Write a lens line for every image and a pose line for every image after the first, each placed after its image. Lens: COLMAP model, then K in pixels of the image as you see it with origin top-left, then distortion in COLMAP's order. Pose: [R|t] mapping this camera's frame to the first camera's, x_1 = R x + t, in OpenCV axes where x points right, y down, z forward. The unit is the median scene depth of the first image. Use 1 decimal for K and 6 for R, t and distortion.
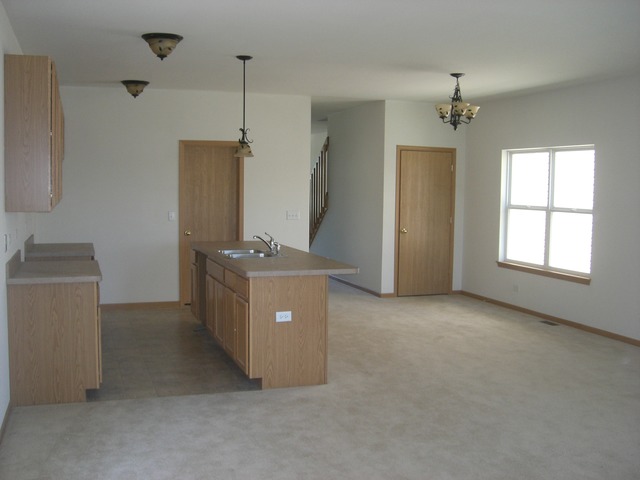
lens RADIAL K [[716.3, 0, 320.0], [0, 716.3, 240.0], [0, 0, 1]] dist [-0.150954, 0.016800]
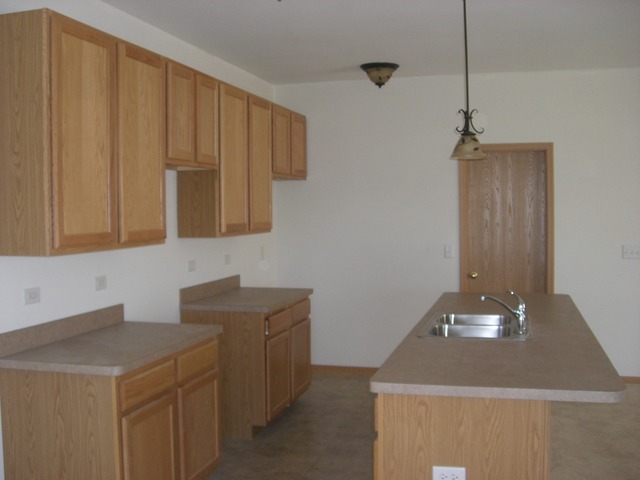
lens RADIAL K [[716.3, 0, 320.0], [0, 716.3, 240.0], [0, 0, 1]] dist [-0.150954, 0.016800]
pose [[0.825764, 0.004864, -0.563995, 0.142693], [-0.022113, 0.999473, -0.023758, -0.040267], [0.563582, 0.032090, 0.825436, 0.543018]]
